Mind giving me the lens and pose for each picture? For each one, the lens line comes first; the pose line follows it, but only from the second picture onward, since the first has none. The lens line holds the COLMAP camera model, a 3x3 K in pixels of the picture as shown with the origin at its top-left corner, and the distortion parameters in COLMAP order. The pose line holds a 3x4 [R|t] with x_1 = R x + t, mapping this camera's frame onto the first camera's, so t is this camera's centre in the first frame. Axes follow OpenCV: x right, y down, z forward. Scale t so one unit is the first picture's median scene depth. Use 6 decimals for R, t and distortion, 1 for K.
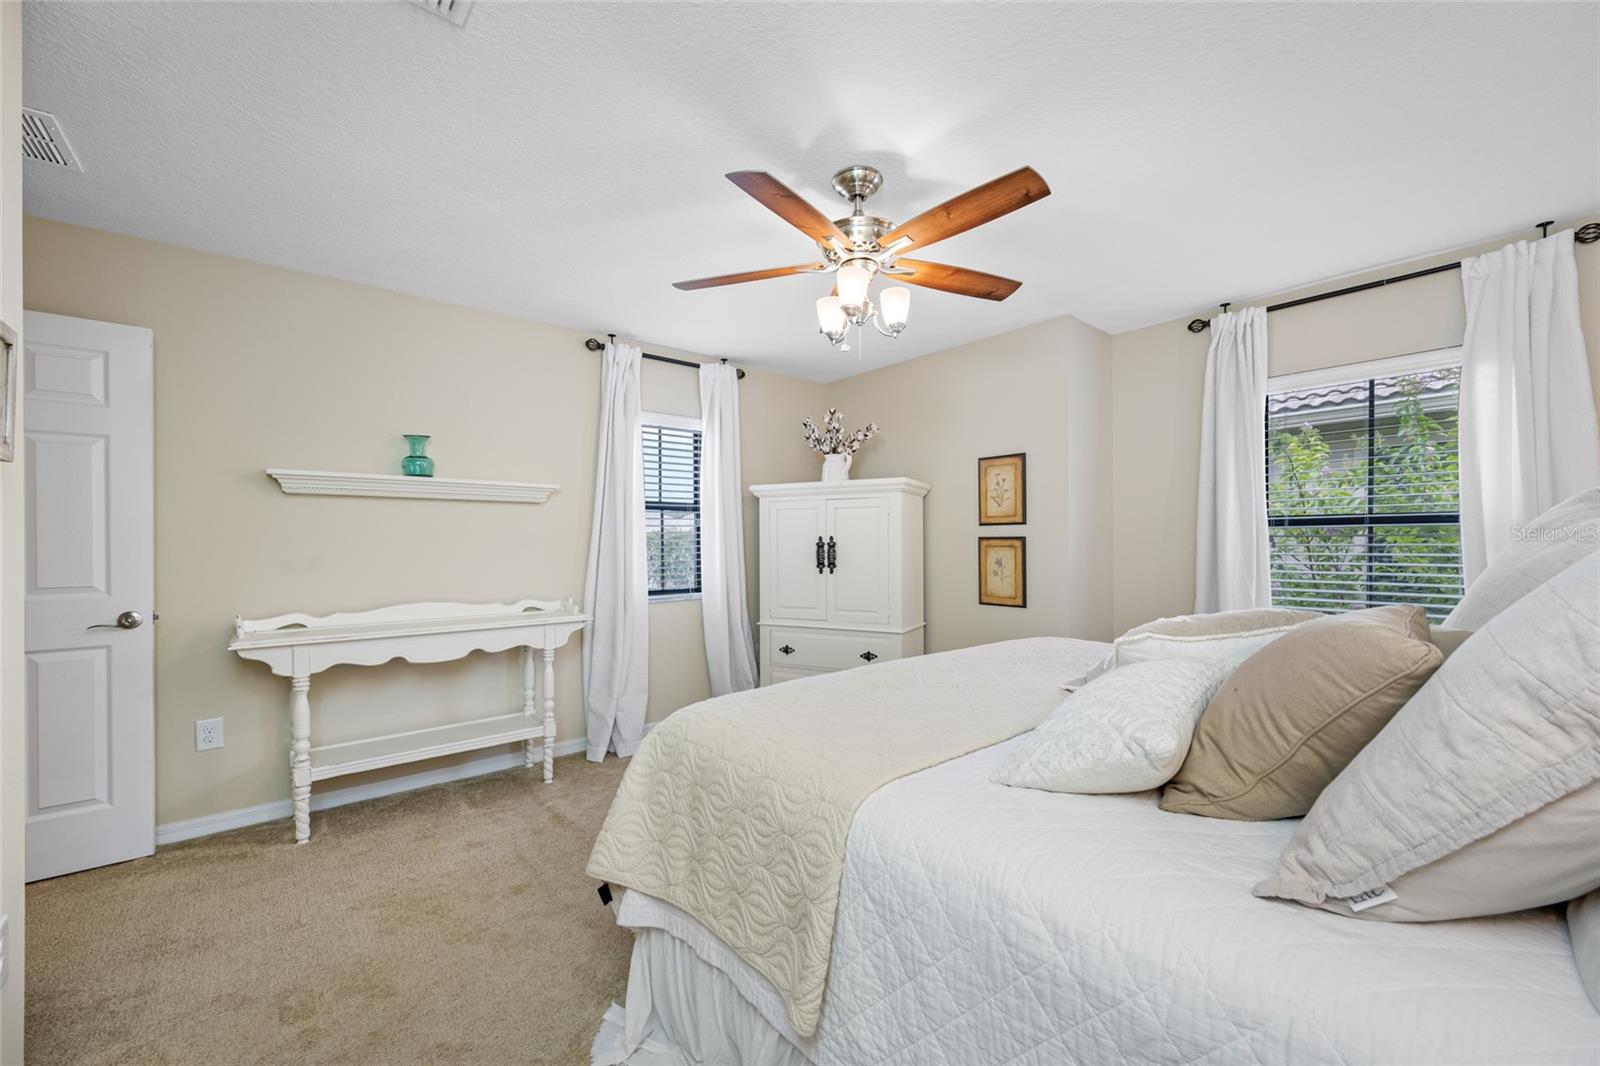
lens RADIAL K [[610.7, 0, 801.6], [0, 610.7, 552.1], [0, 0, 1]] dist [0.000111, -0.000061]
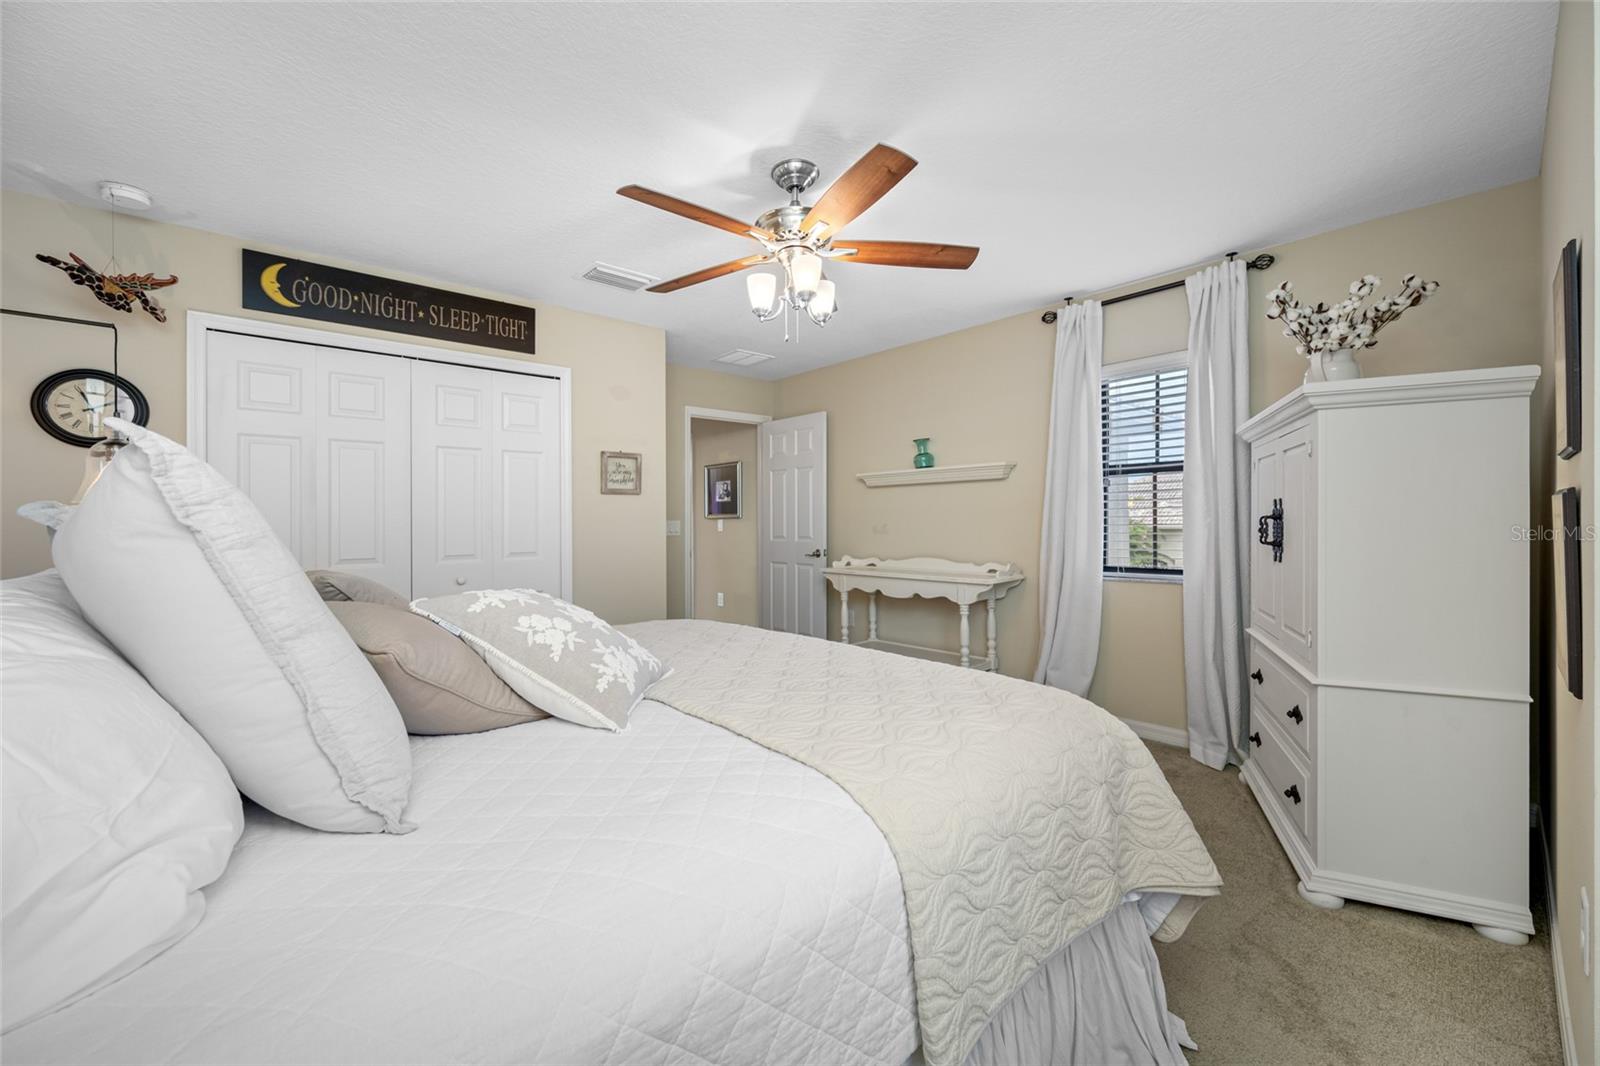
lens RADIAL K [[634.3, 0, 825.5], [0, 634.3, 520.9], [0, 0, 1]] dist [0.001595, -0.000105]
pose [[0.075445, 0.007422, -0.997122, 0.806189], [0.000492, 0.999972, 0.007481, -0.012599], [0.997150, -0.001055, 0.075440, 0.652973]]
